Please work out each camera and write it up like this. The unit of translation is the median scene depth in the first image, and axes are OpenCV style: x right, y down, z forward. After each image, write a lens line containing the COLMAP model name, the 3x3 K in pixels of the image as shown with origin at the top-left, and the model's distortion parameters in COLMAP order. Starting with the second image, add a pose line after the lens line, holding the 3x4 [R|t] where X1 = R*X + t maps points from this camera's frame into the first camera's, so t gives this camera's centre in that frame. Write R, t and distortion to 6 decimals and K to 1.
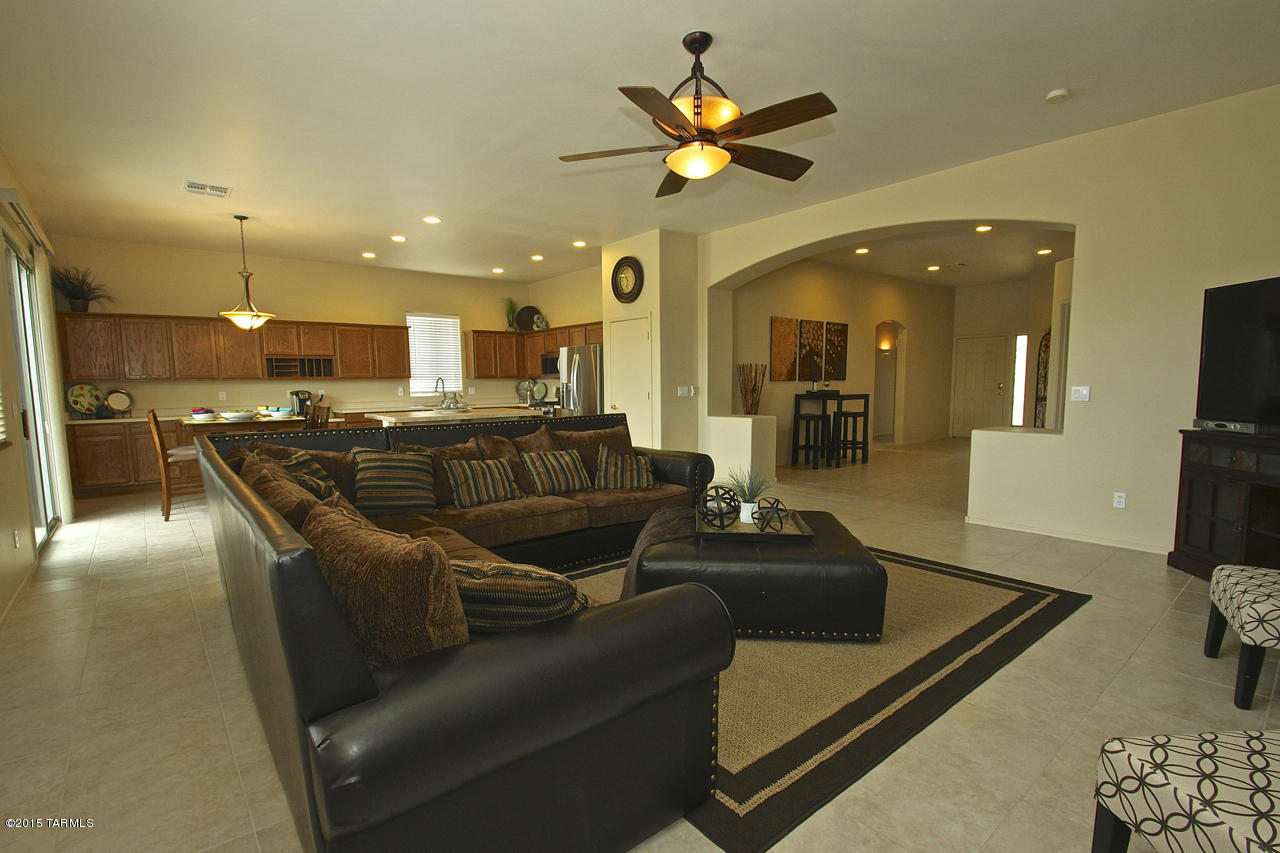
lens RADIAL K [[594.5, 0, 628.9], [0, 594.5, 443.5], [0, 0, 1]] dist [0.011672, -0.016902]
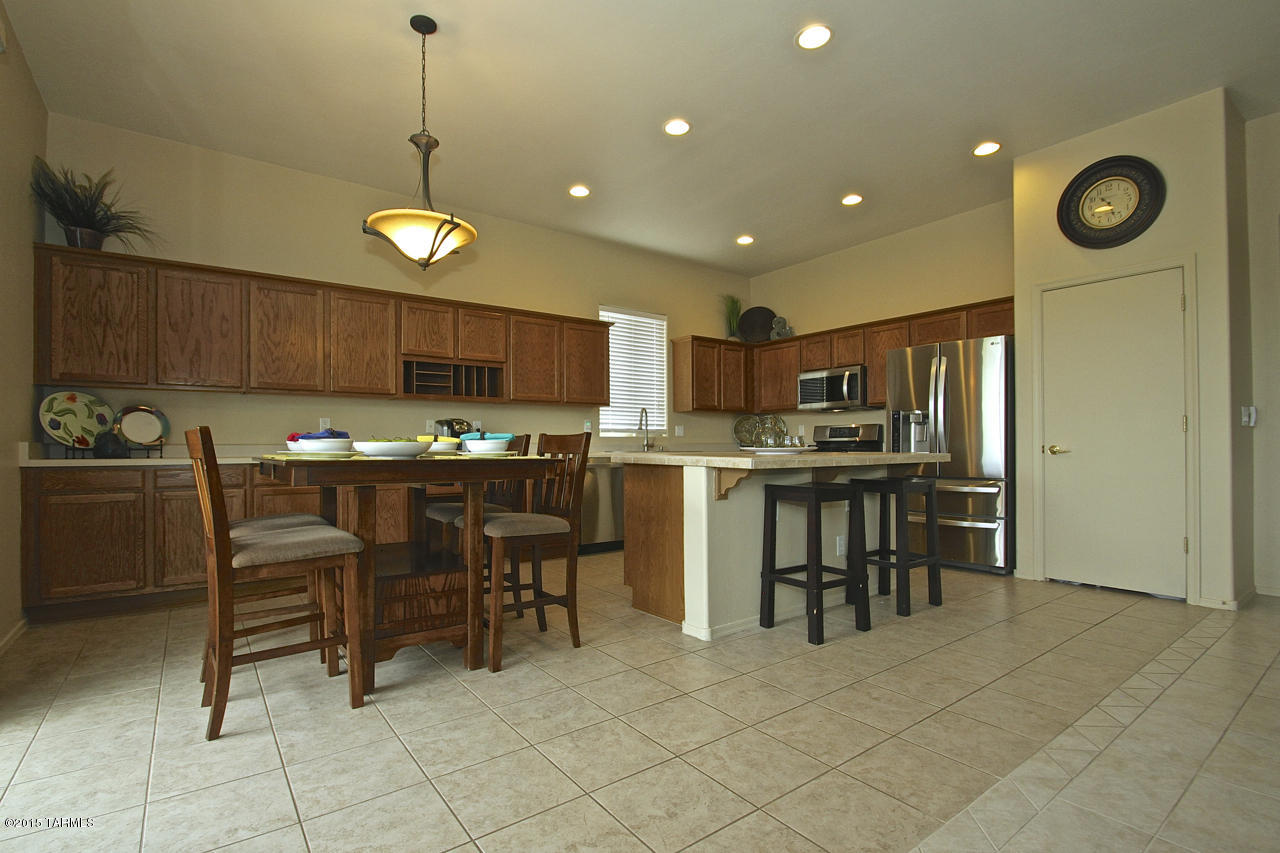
lens RADIAL K [[590.8, 0, 625.0], [0, 590.8, 442.4], [0, 0, 1]] dist [0.017774, -0.018616]
pose [[0.998439, 0.008491, -0.055208, -0.374118], [-0.014499, 0.993897, -0.109352, -0.006041], [0.053943, 0.109982, 0.992469, 0.468051]]
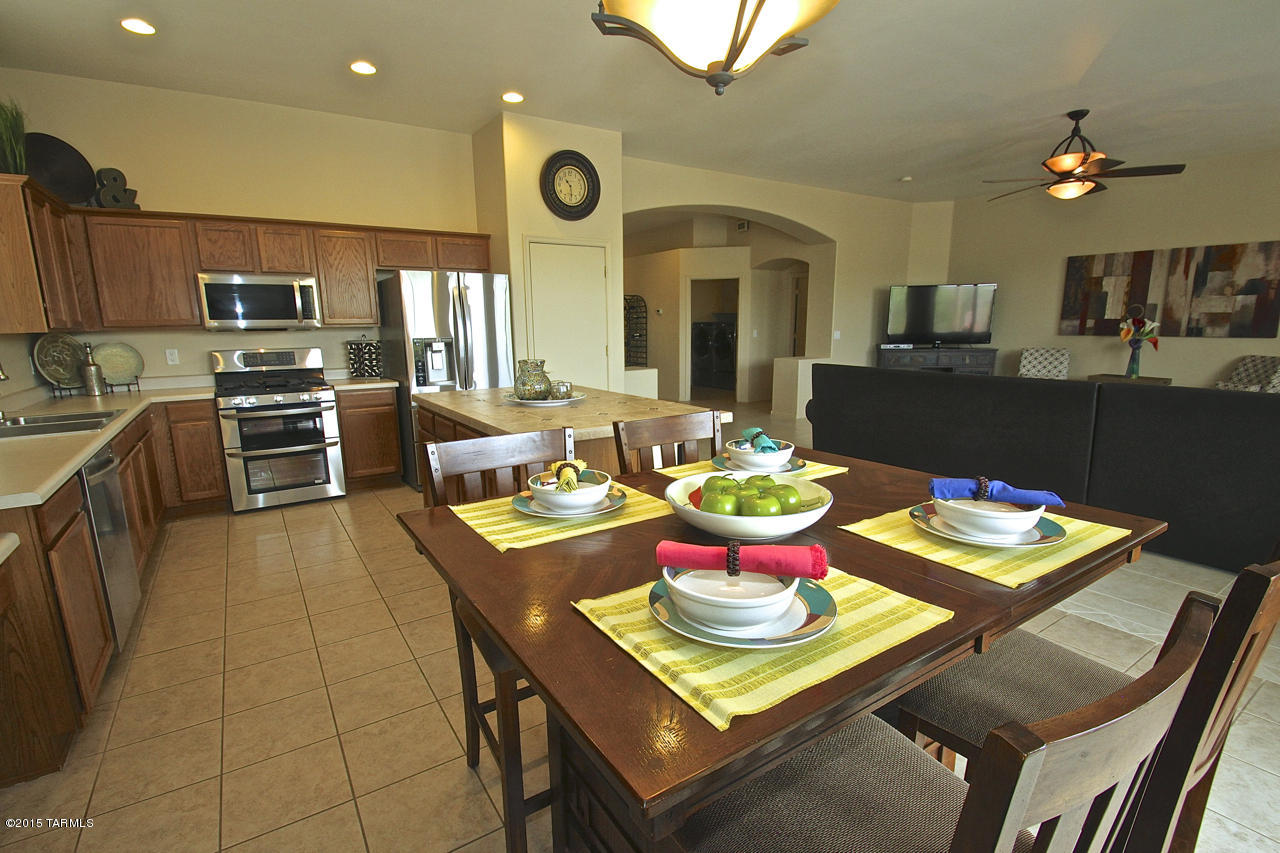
lens RADIAL K [[594.5, 0, 628.9], [0, 594.5, 443.5], [0, 0, 1]] dist [0.011672, -0.016902]
pose [[0.109633, -0.188635, 0.975908, -0.700407], [0.116304, 0.977517, 0.175881, -0.090184], [-0.987144, 0.094220, 0.129107, 0.831204]]
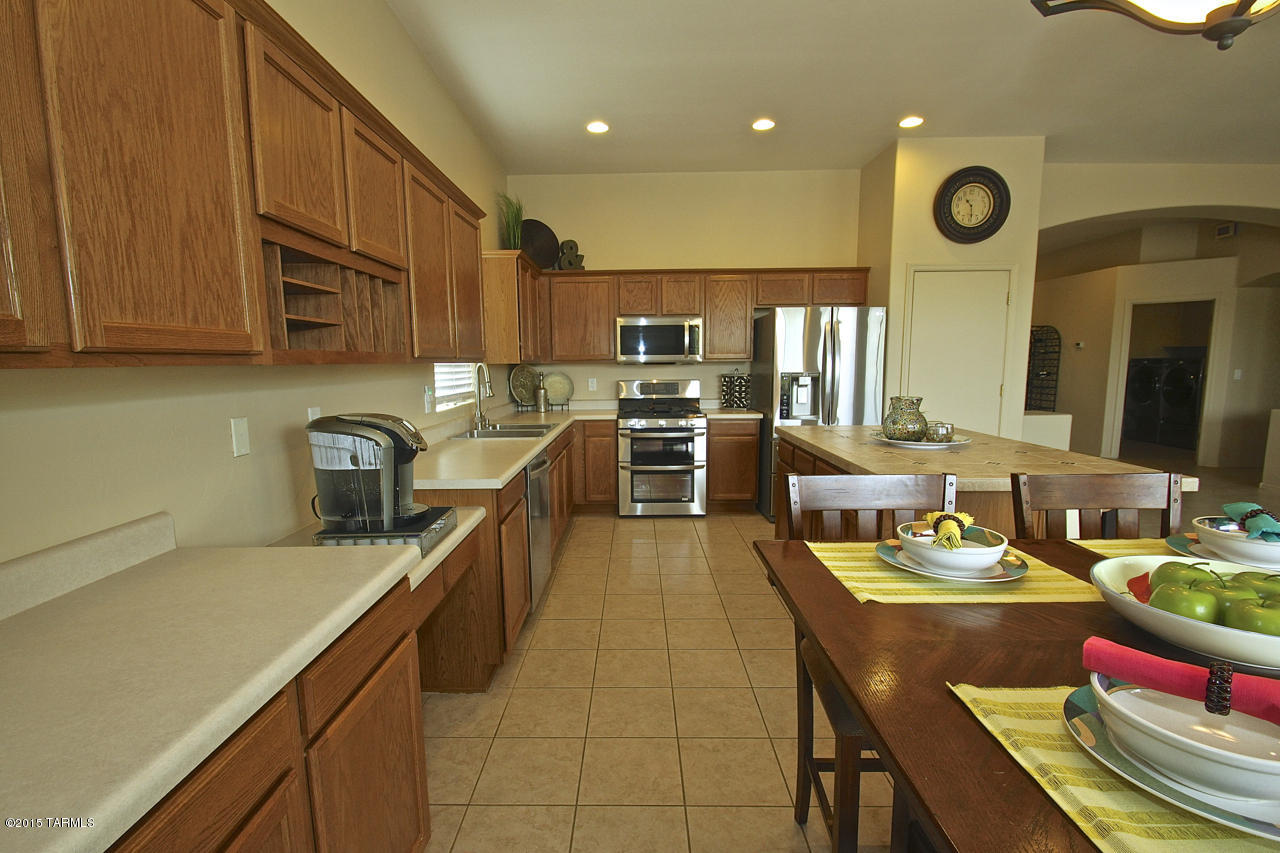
lens RADIAL K [[594.5, 0, 628.9], [0, 594.5, 443.5], [0, 0, 1]] dist [0.011672, -0.016902]
pose [[0.642539, -0.097682, 0.760001, -0.696331], [0.083211, 0.994871, 0.057519, -0.089013], [-0.761721, 0.026283, 0.647372, 0.836335]]
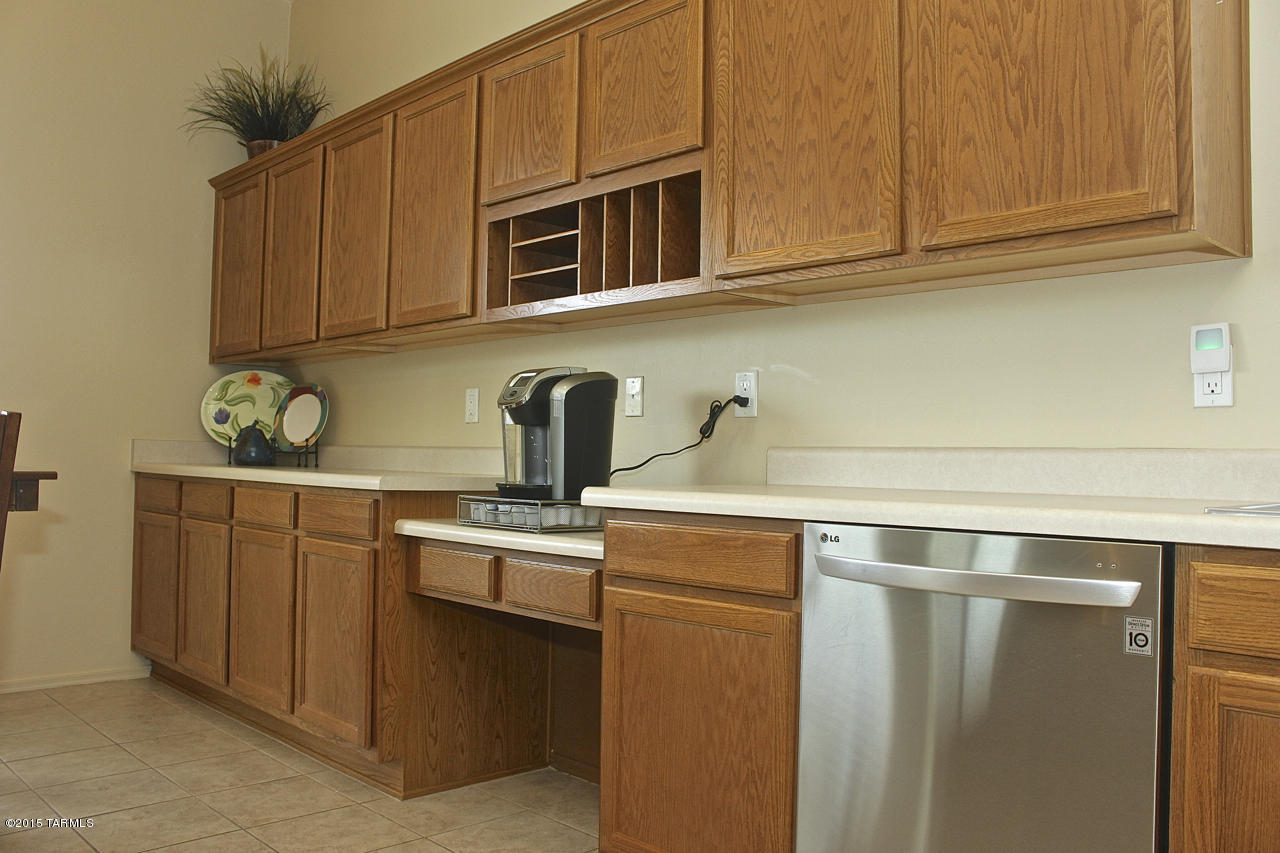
lens RADIAL K [[1055.5, 0, 640.0], [0, 1055.5, 426.5], [0, 0, 1]] dist [-0.126640, 0.000918]
pose [[0.076964, -0.014566, -0.996927, -0.236043], [-0.122282, 0.992207, -0.023938, -0.069989], [0.989507, 0.123748, 0.074583, 1.062119]]
